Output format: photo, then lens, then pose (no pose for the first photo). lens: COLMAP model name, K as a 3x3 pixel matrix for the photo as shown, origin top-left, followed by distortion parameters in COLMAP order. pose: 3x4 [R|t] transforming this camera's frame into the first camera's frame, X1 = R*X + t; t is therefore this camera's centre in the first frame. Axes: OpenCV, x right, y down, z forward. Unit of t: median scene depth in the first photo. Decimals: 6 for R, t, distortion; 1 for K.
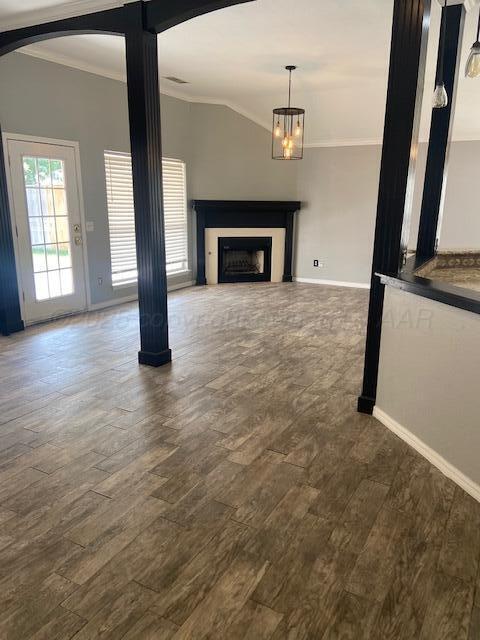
lens RADIAL K [[489.9, 0, 241.6], [0, 489.9, 303.8], [0, 0, 1]] dist [0.180436, -0.194550]
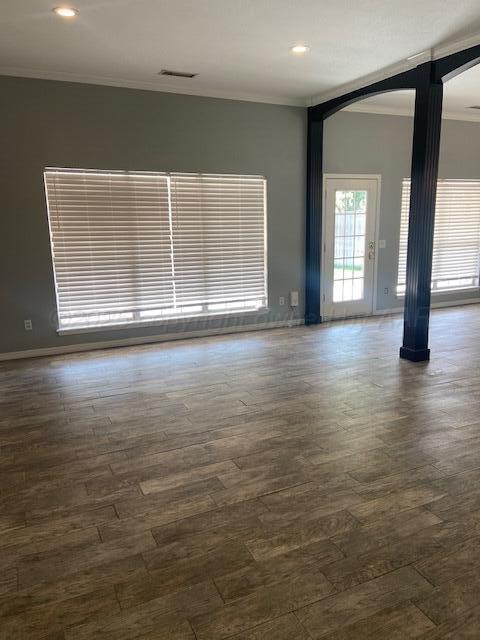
lens RADIAL K [[489.9, 0, 241.6], [0, 489.9, 303.8], [0, 0, 1]] dist [0.180436, -0.194550]
pose [[0.810708, 0.076728, -0.580401, 0.165593], [-0.102272, 0.994692, -0.011358, 0.045671], [0.576448, 0.068567, 0.814252, -0.193204]]
